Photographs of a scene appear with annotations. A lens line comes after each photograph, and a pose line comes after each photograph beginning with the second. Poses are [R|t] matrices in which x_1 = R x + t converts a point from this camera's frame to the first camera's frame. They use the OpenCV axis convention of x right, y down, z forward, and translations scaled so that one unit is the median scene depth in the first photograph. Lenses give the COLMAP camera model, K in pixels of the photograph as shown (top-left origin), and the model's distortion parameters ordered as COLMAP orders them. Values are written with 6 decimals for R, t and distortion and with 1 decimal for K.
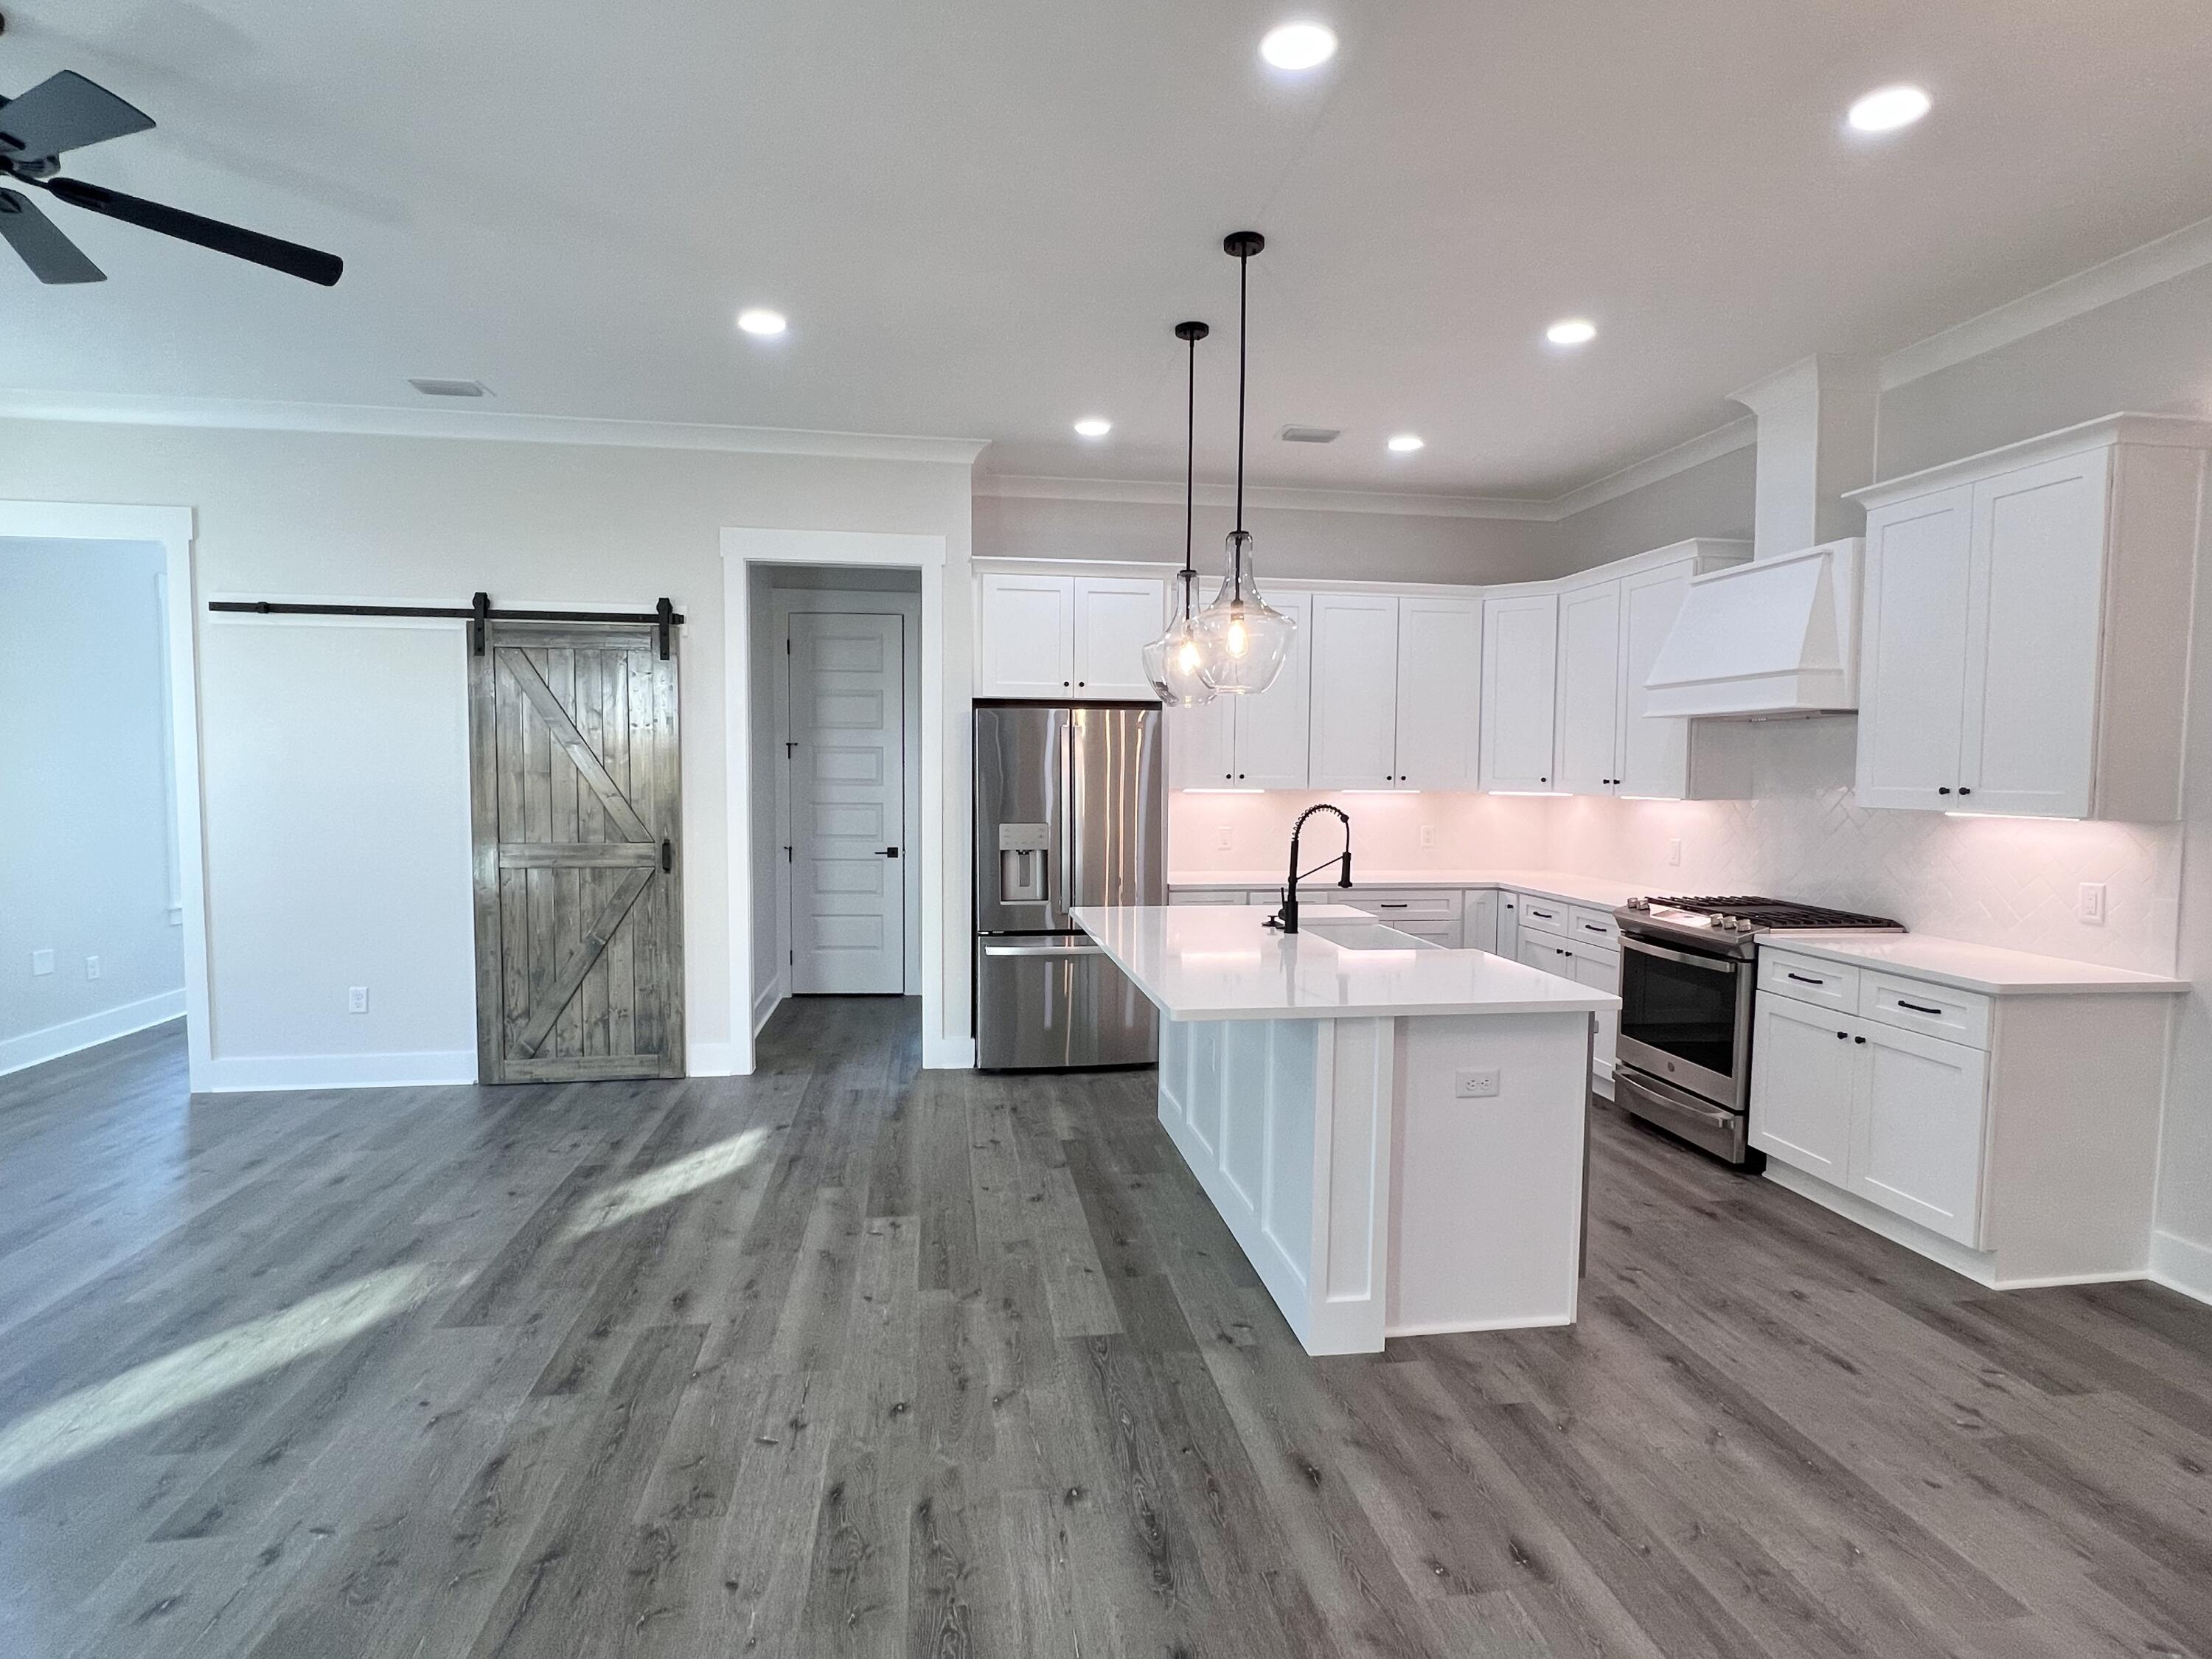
lens RADIAL K [[1110.0, 0, 1106.0], [0, 1110.0, 829.5], [0, 0, 1]] dist [-0.001836, 0.000797]
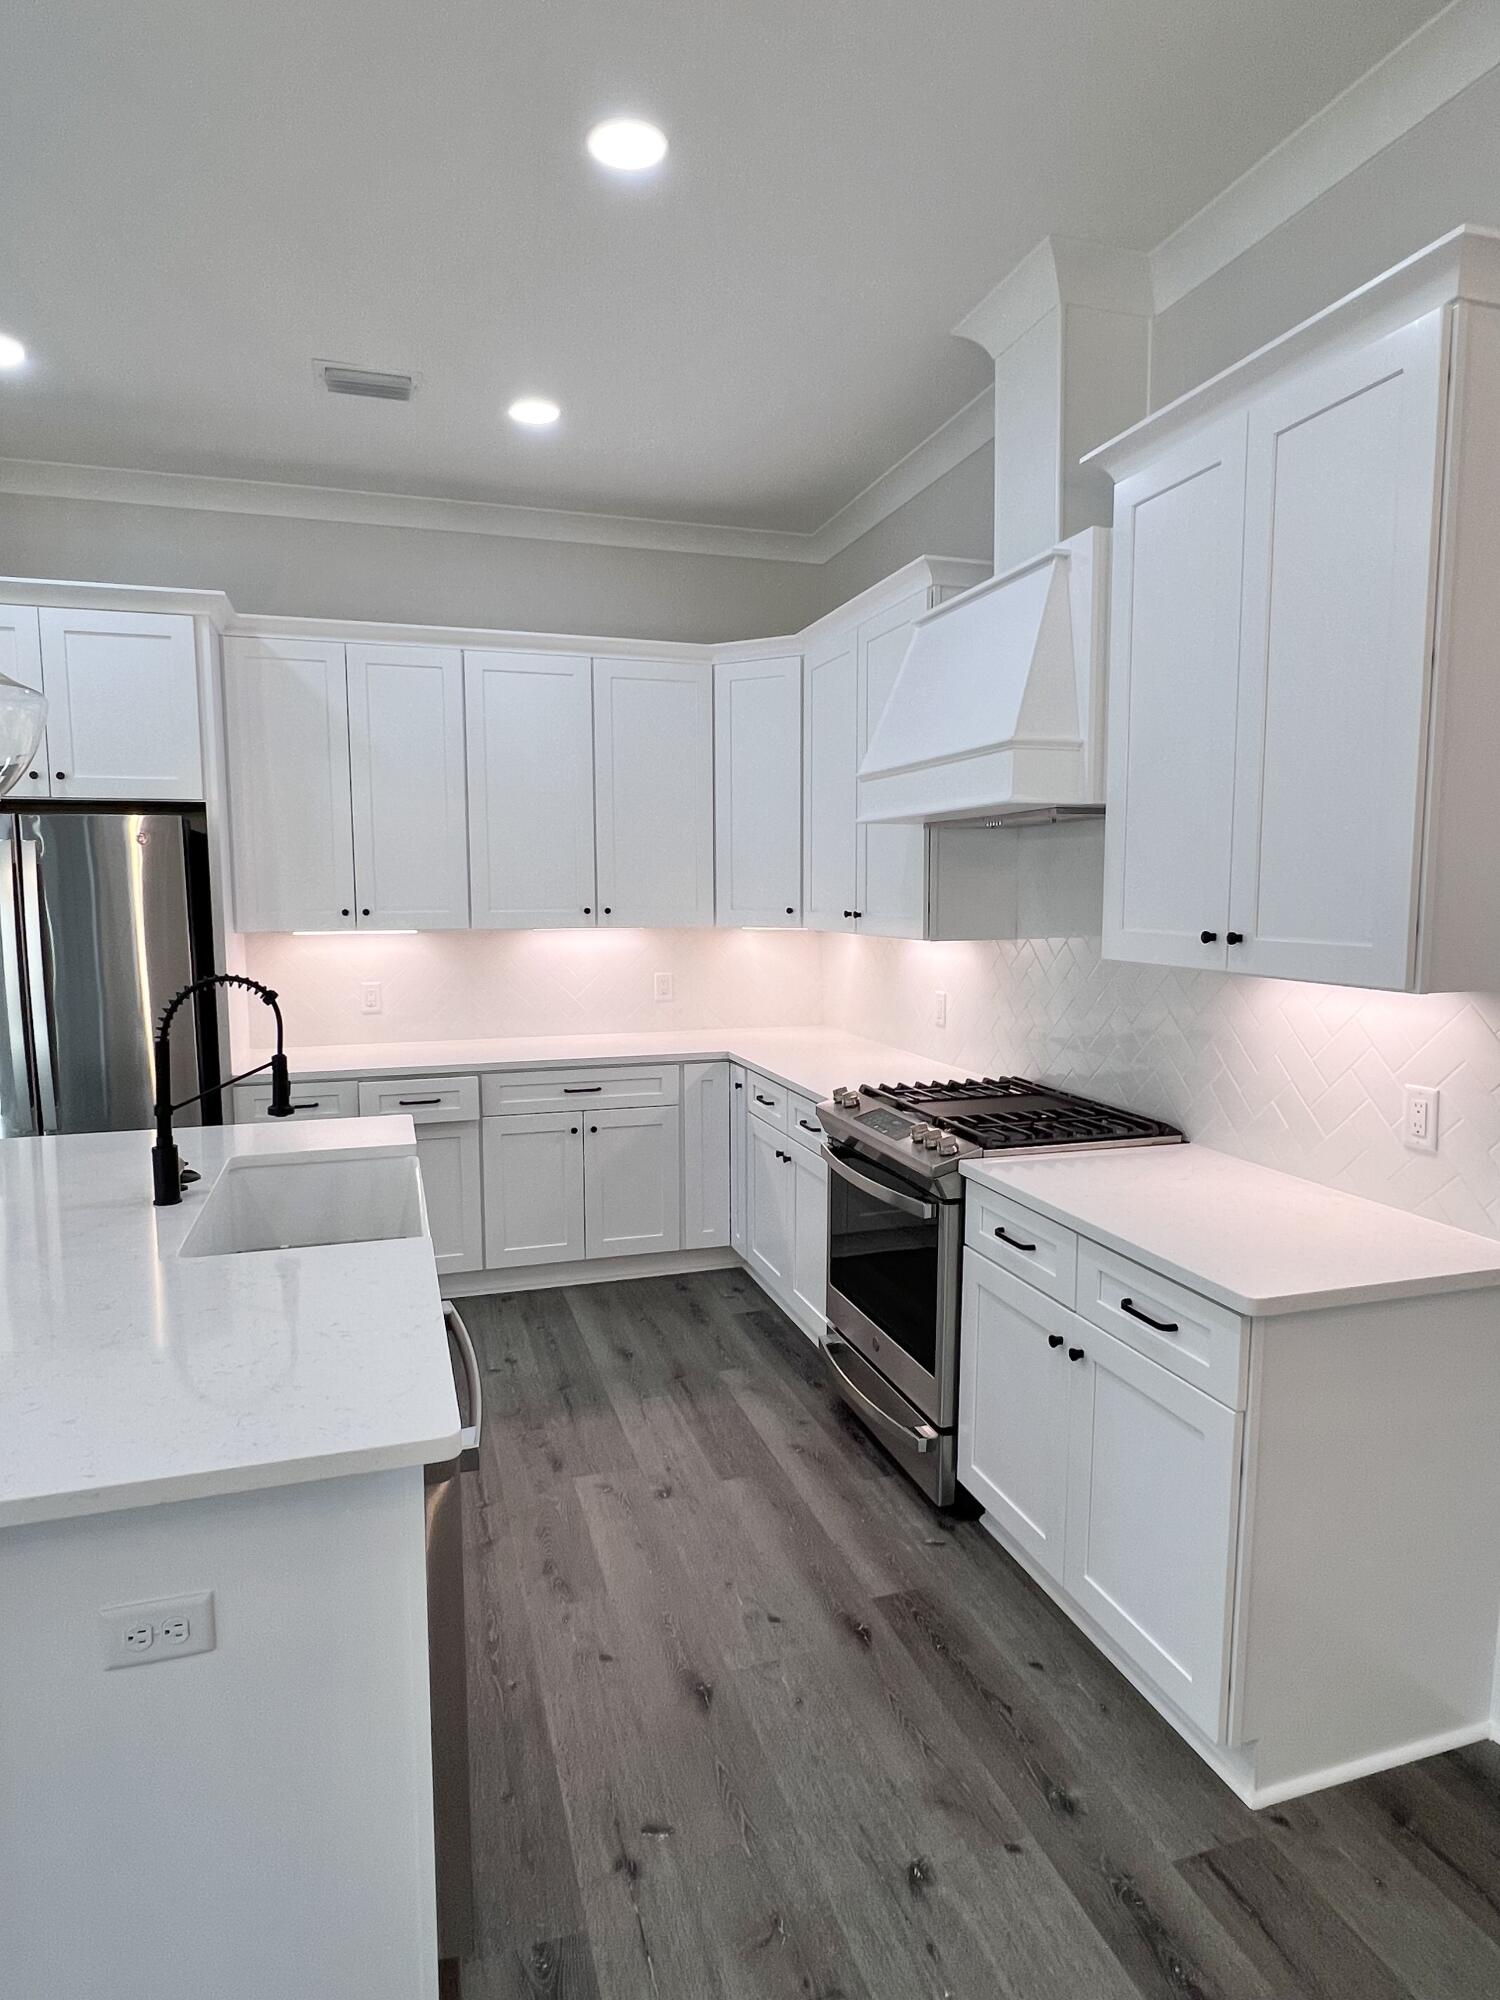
lens RADIAL K [[1132.0, 0, 744.5], [0, 1132.0, 1007.6], [0, 0, 1]] dist [-0.001562, -0.000946]
pose [[0.988132, -0.027947, 0.151041, 0.371734], [0.020191, 0.998409, 0.052642, -0.030839], [-0.152272, -0.048968, 0.987125, 0.385238]]
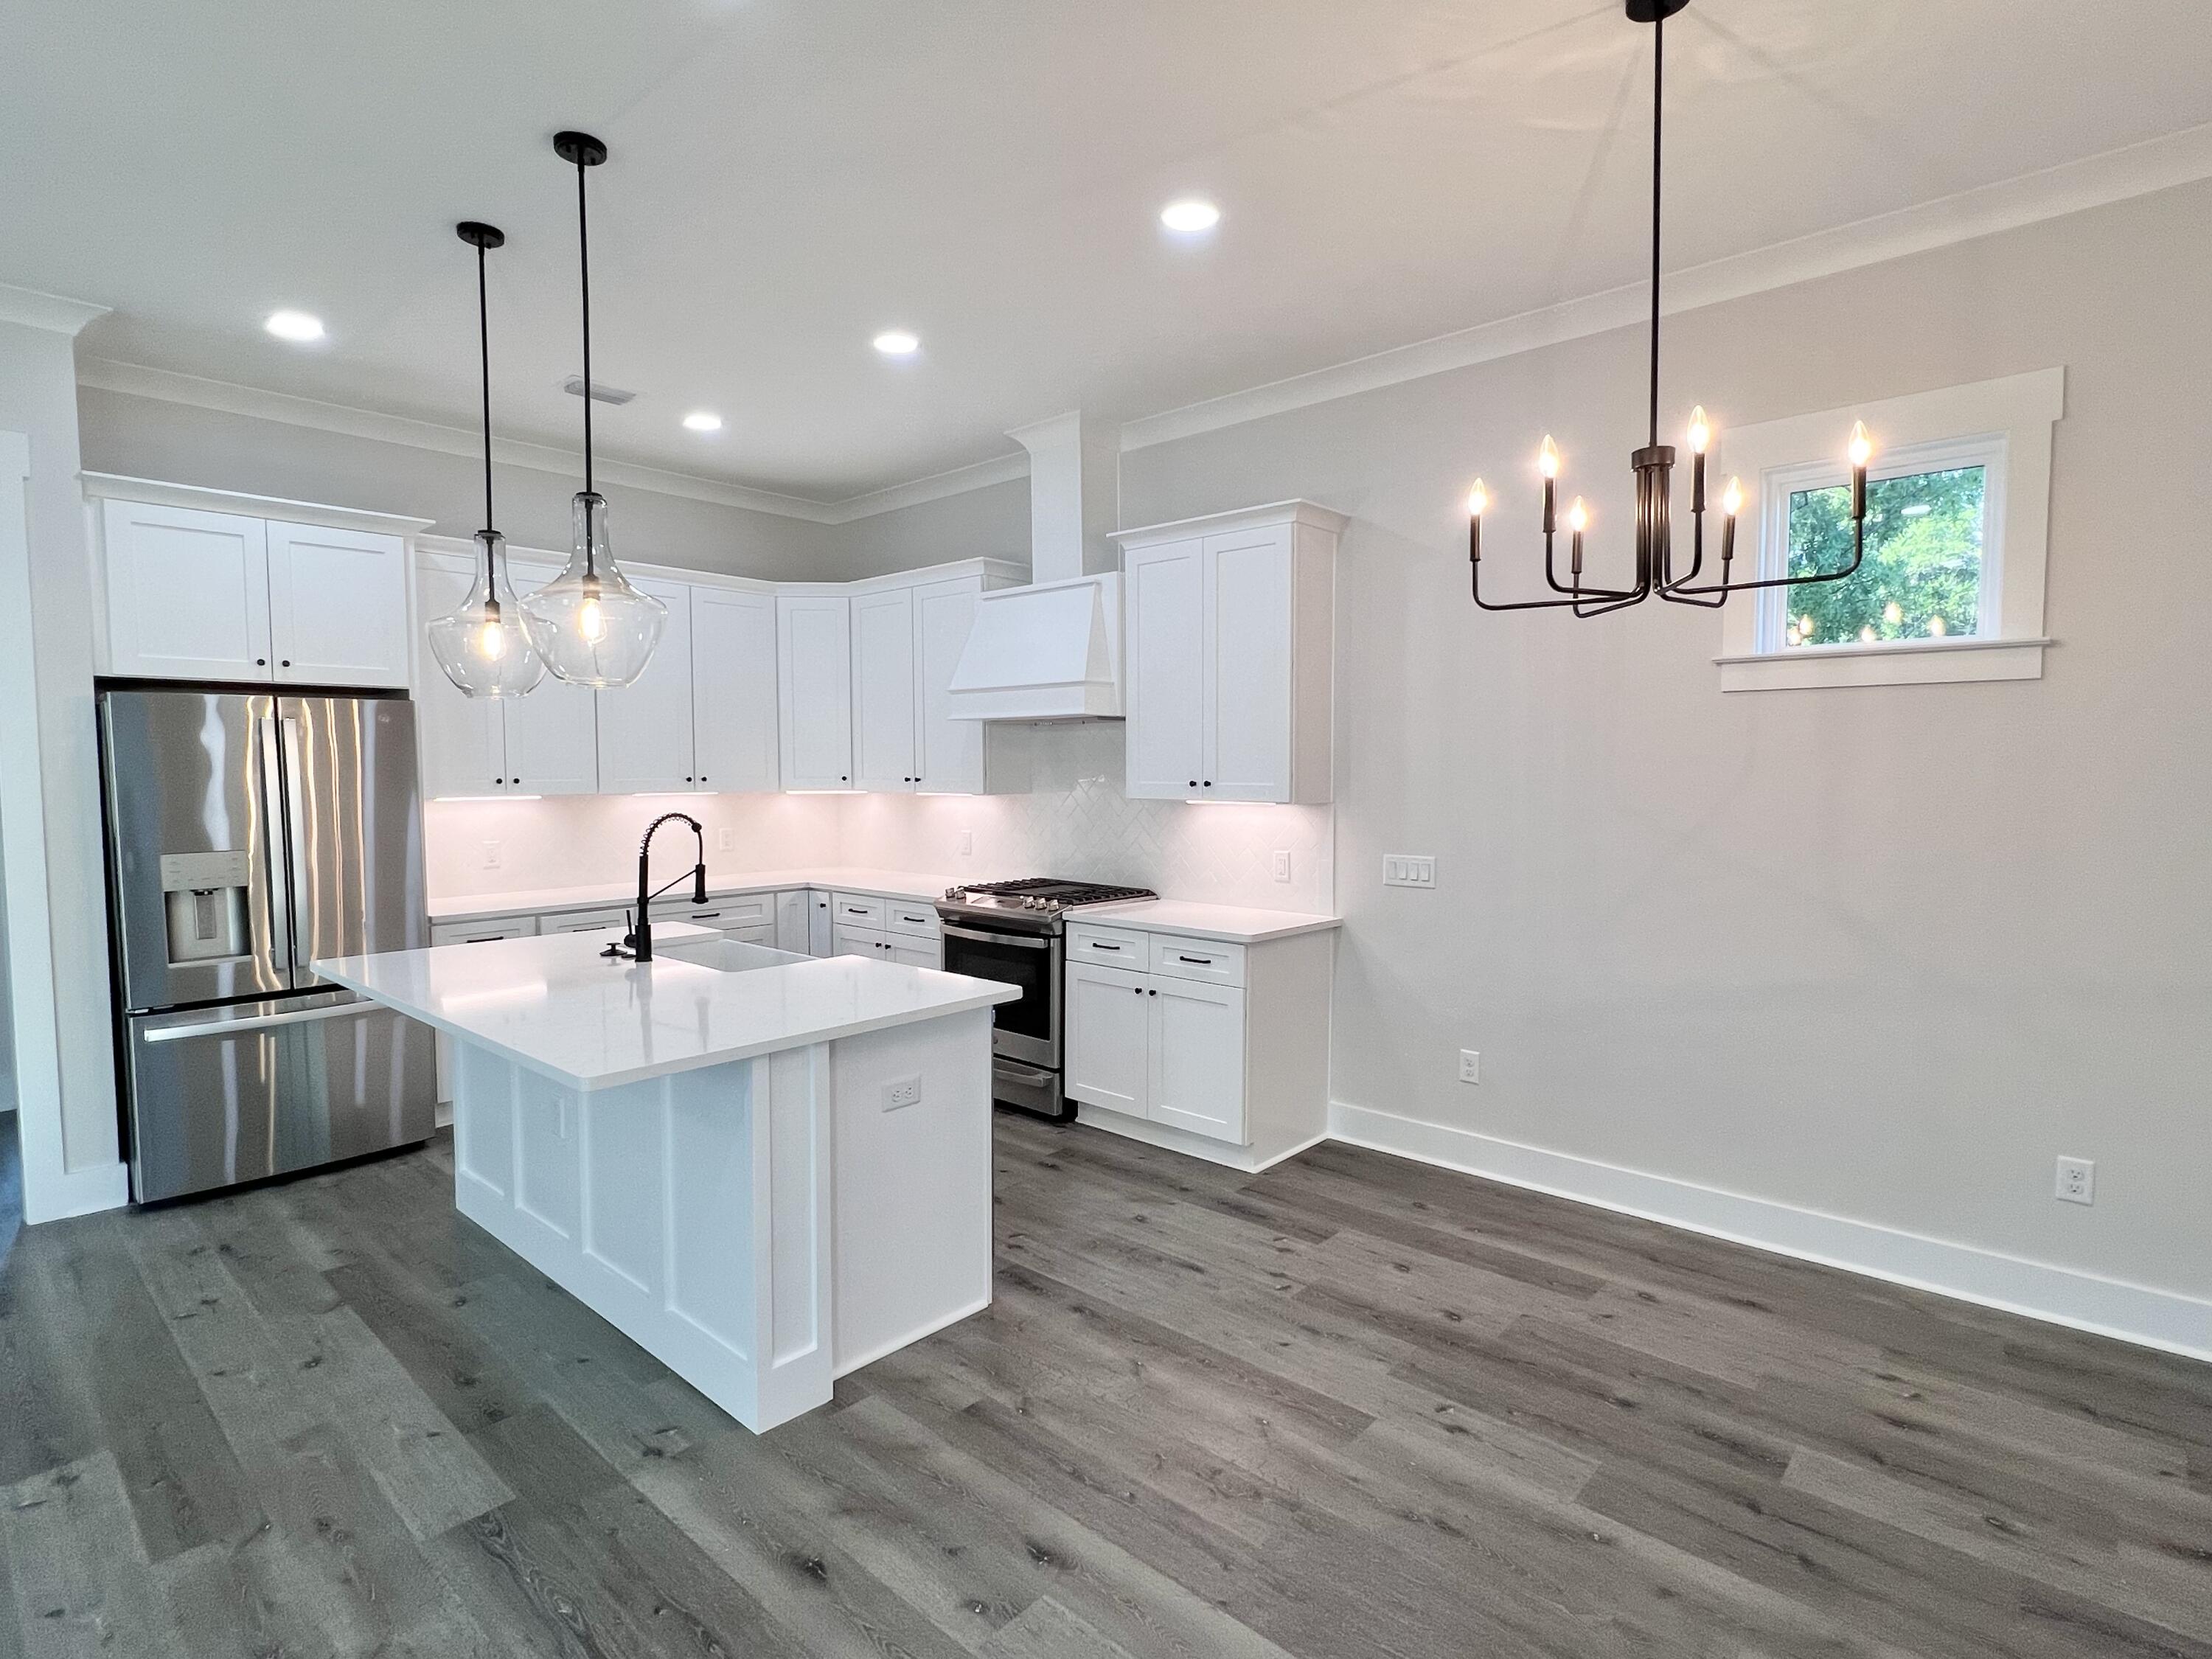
lens RADIAL K [[1109.8, 0, 1100.2], [0, 1109.8, 828.4], [0, 0, 1]] dist [-0.001039, 0.000790]
pose [[0.776091, -0.046694, 0.628890, -0.099101], [0.044576, 0.998822, 0.019152, -0.011896], [-0.629043, 0.013170, 0.777259, 0.090163]]
